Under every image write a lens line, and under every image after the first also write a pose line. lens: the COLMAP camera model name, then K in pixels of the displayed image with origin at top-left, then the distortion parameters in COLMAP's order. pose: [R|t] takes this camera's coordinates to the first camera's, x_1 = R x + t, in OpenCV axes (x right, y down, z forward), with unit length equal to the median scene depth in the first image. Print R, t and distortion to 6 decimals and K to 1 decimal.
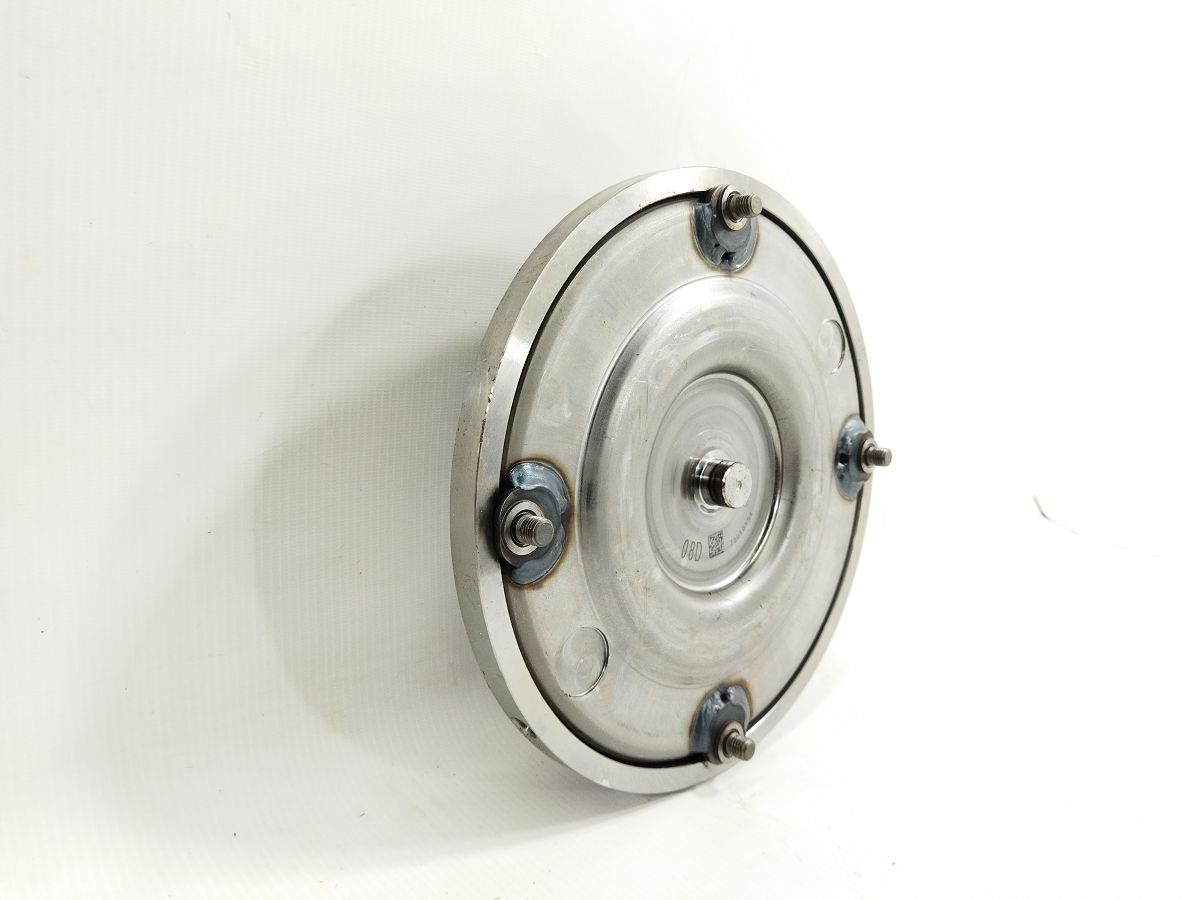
lens RADIAL K [[896.3, 0, 601.4], [0, 896.3, 421.0], [0, 0, 1]] dist [0.054853, -0.124254]
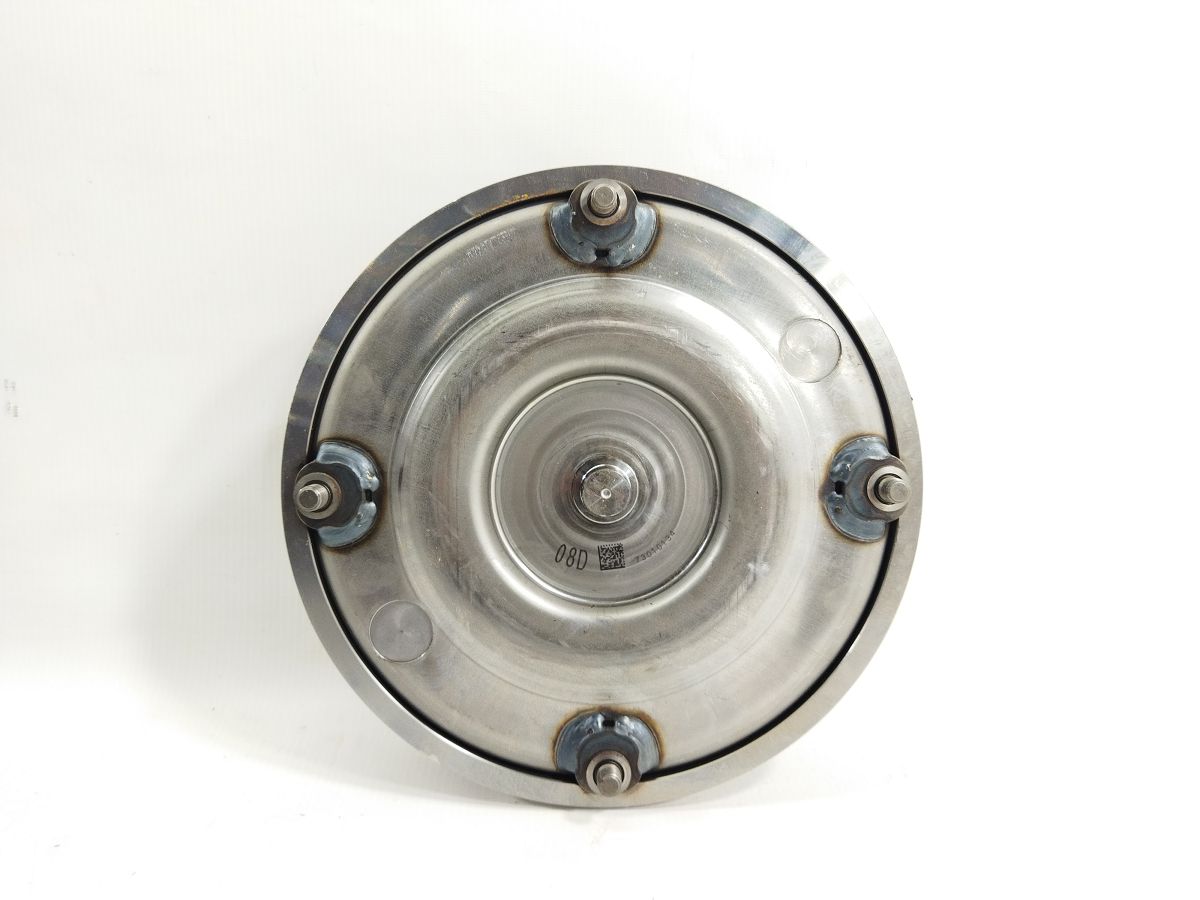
lens RADIAL K [[896.3, 0, 601.4], [0, 896.3, 421.0], [0, 0, 1]] dist [0.054853, -0.124254]
pose [[0.732688, 0.017033, -0.680351, 0.769595], [-0.068128, 0.996501, -0.048421, 0.041142], [0.677146, 0.081829, 0.731285, 0.291469]]
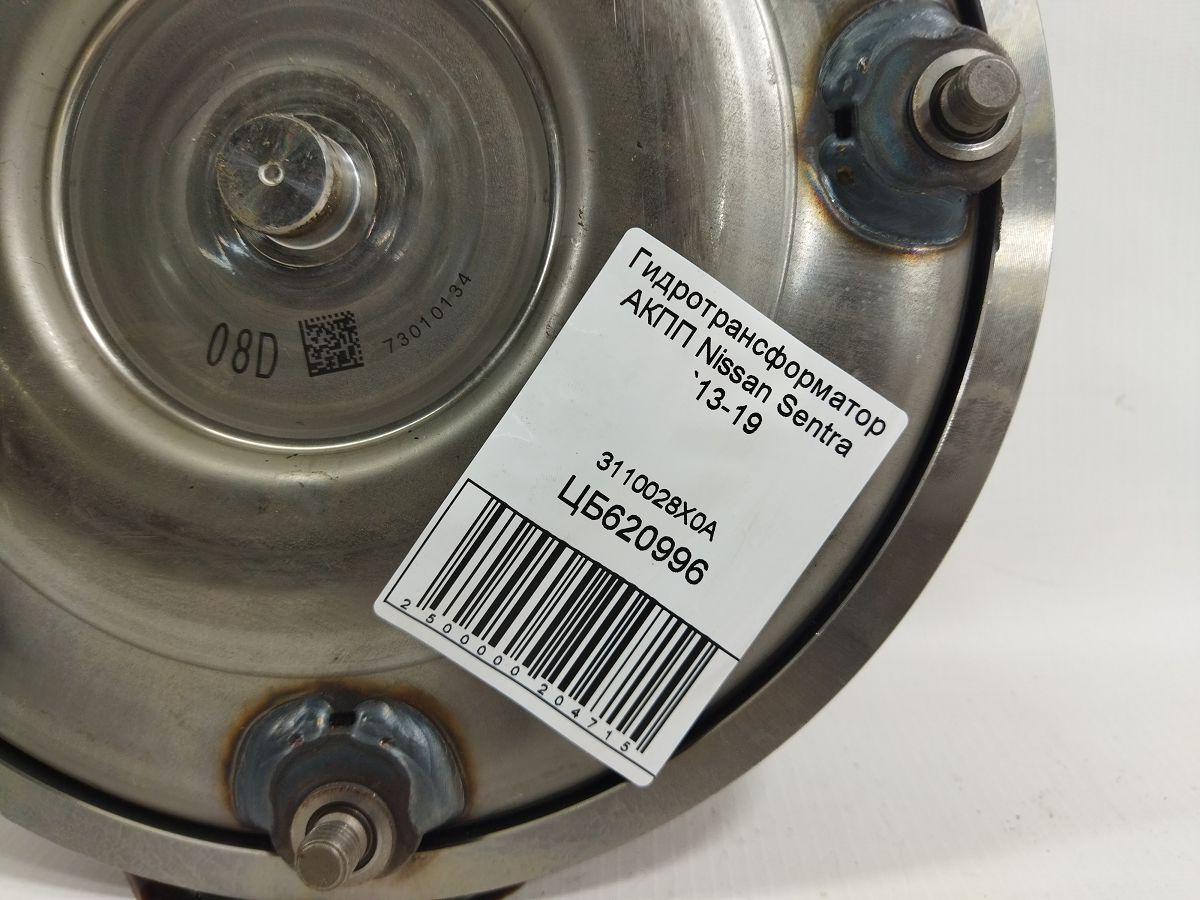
lens RADIAL K [[896.3, 0, 601.4], [0, 896.3, 421.0], [0, 0, 1]] dist [0.054853, -0.124254]
pose [[0.654727, -0.031159, -0.755223, 0.530308], [-0.001267, 0.999103, -0.042320, 0.192420], [0.755865, 0.028665, 0.654100, 0.830488]]
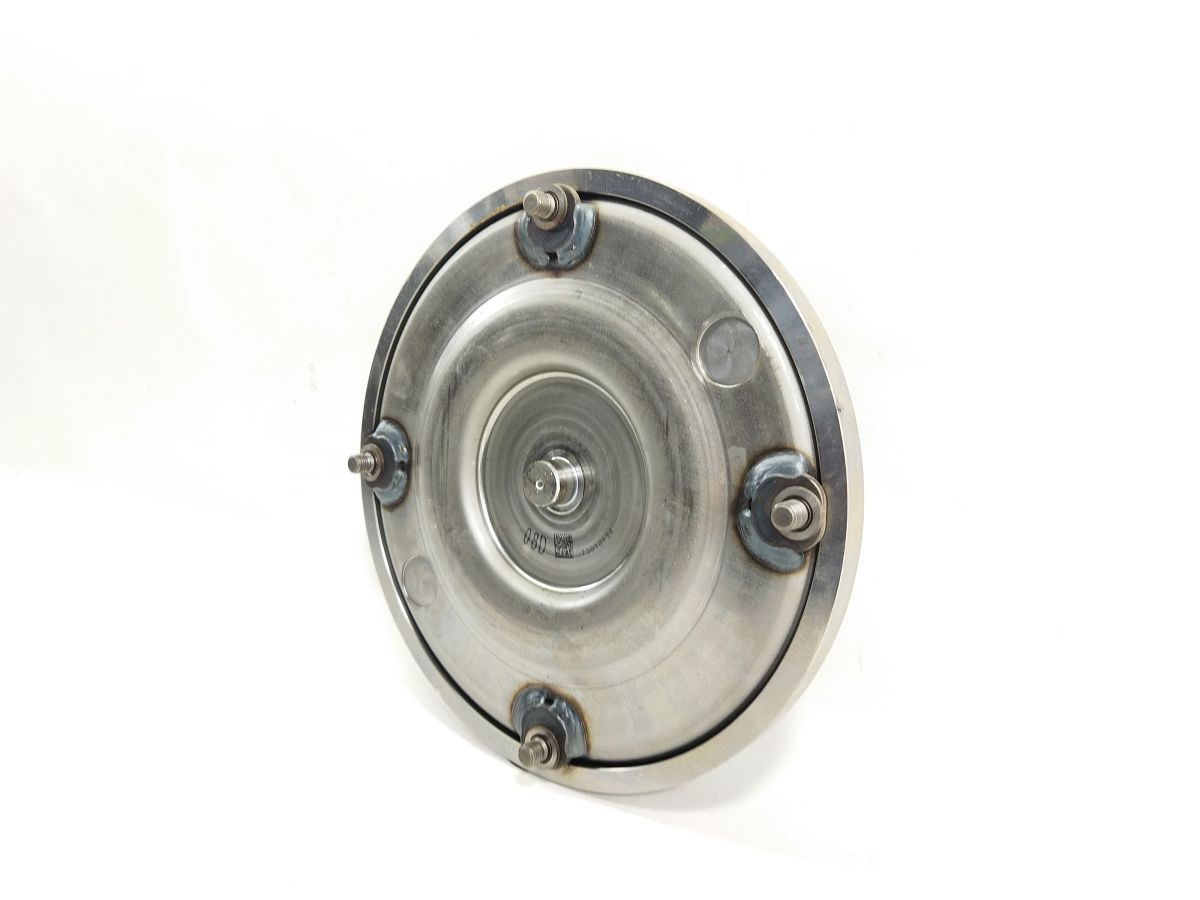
lens RADIAL K [[896.3, 0, 601.4], [0, 896.3, 421.0], [0, 0, 1]] dist [0.054853, -0.124254]
pose [[0.141171, 0.063467, -0.987949, 1.113930], [-0.125289, 0.991064, 0.045764, -0.050850], [0.982025, 0.117319, 0.147861, 0.886865]]
